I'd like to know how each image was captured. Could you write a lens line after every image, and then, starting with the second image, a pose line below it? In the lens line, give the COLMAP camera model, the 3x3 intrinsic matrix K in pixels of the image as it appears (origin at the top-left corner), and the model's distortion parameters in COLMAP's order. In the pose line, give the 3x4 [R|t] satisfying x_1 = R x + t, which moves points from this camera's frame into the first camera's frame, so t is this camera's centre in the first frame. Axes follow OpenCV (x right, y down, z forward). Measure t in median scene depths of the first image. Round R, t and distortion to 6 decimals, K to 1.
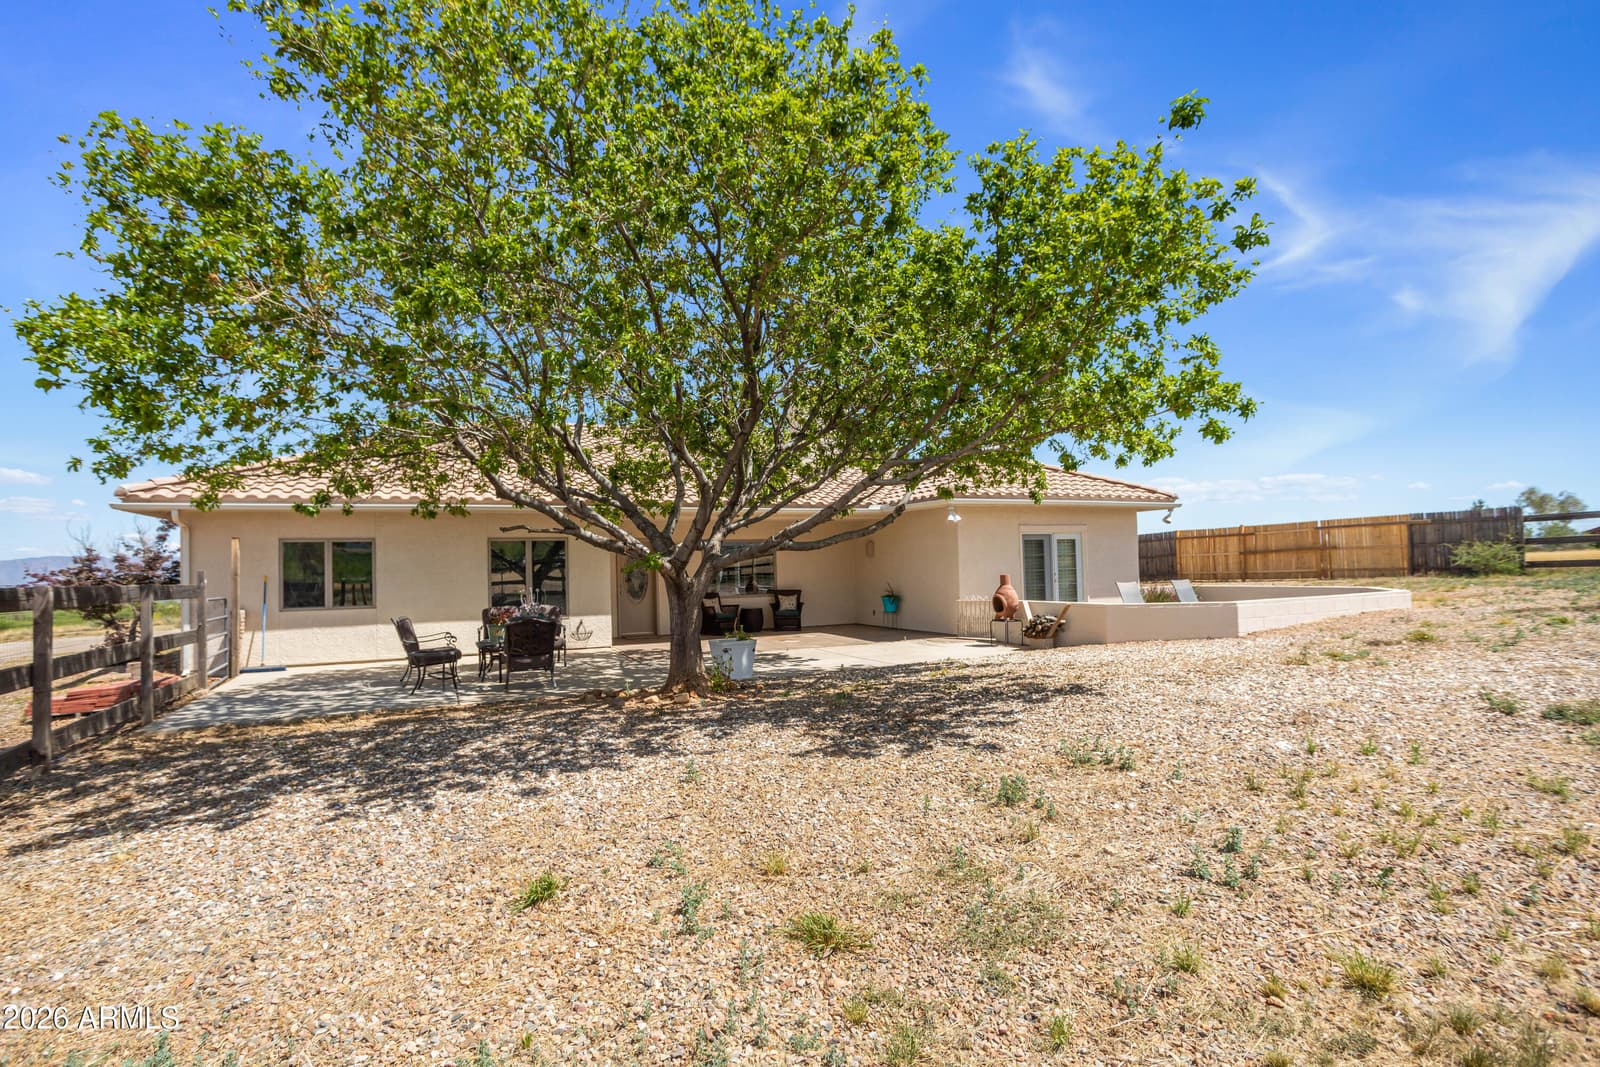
lens RADIAL K [[1029.9, 0, 800.0], [0, 1029.9, 533.5], [0, 0, 1]] dist [-0.061303, 0.062191]
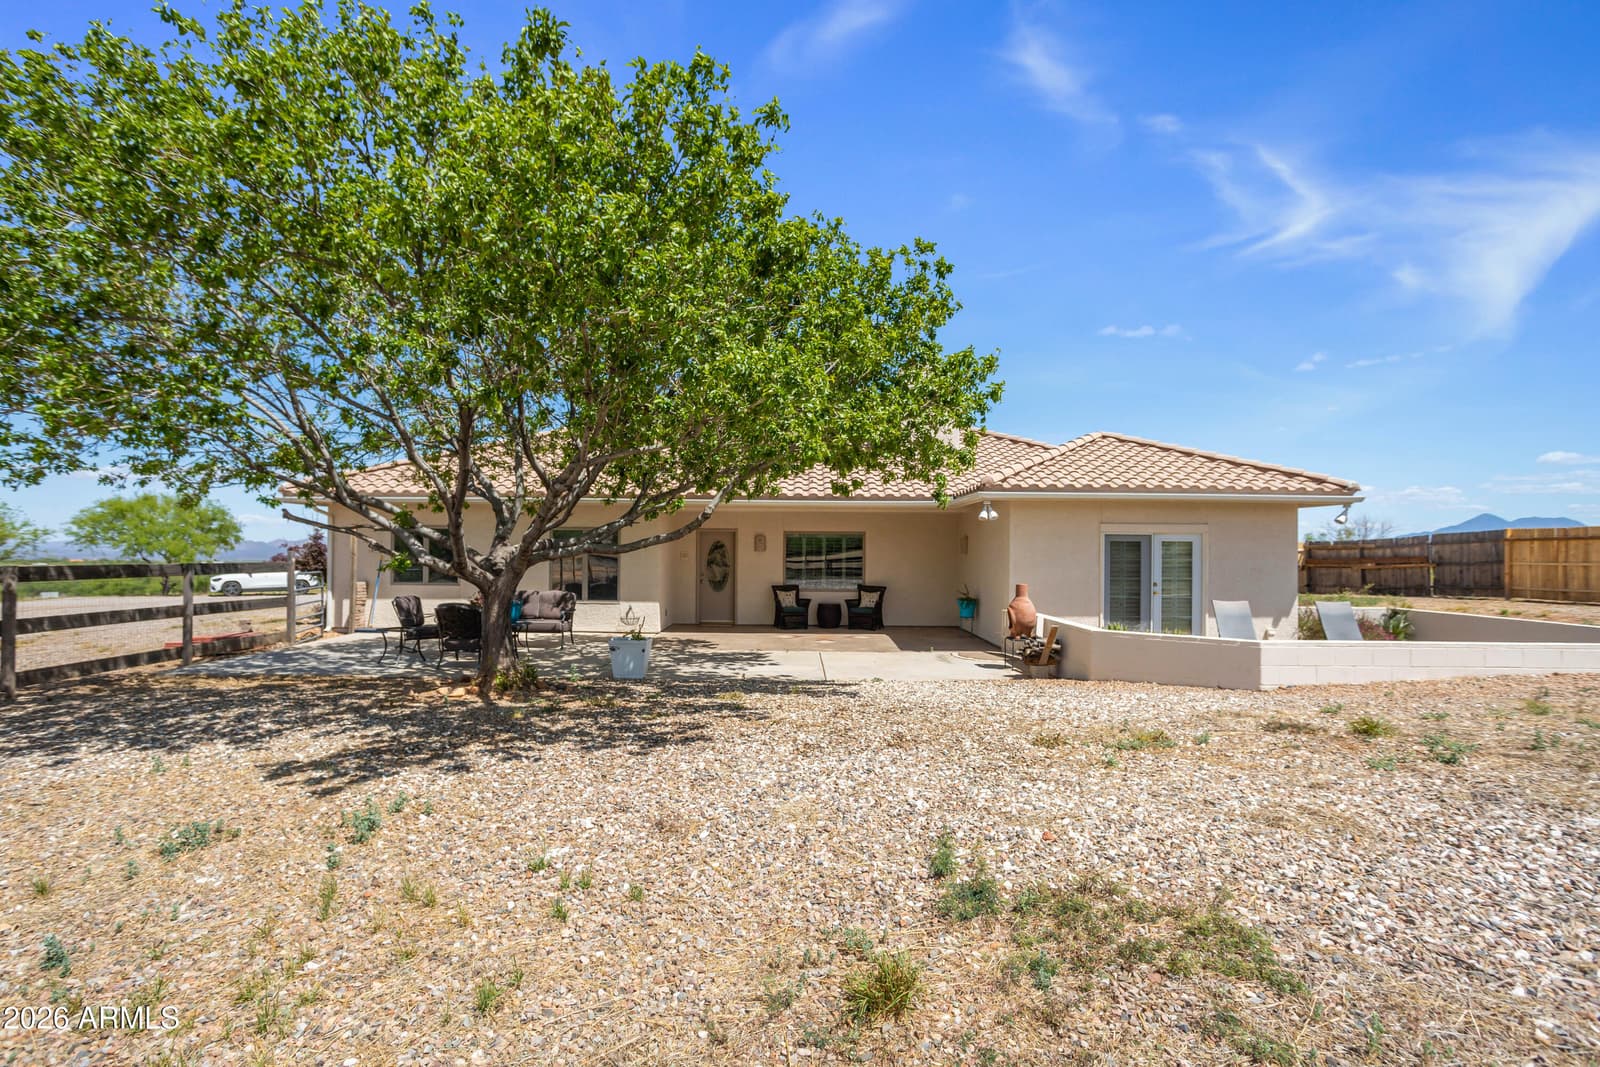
lens RADIAL K [[1029.9, 0, 800.0], [0, 1029.9, 533.5], [0, 0, 1]] dist [-0.061303, 0.062191]
pose [[0.864316, 0.029244, -0.502099, 0.398534], [-0.014349, 0.999336, 0.033504, -0.022540], [0.502745, -0.021753, 0.864161, 0.168972]]
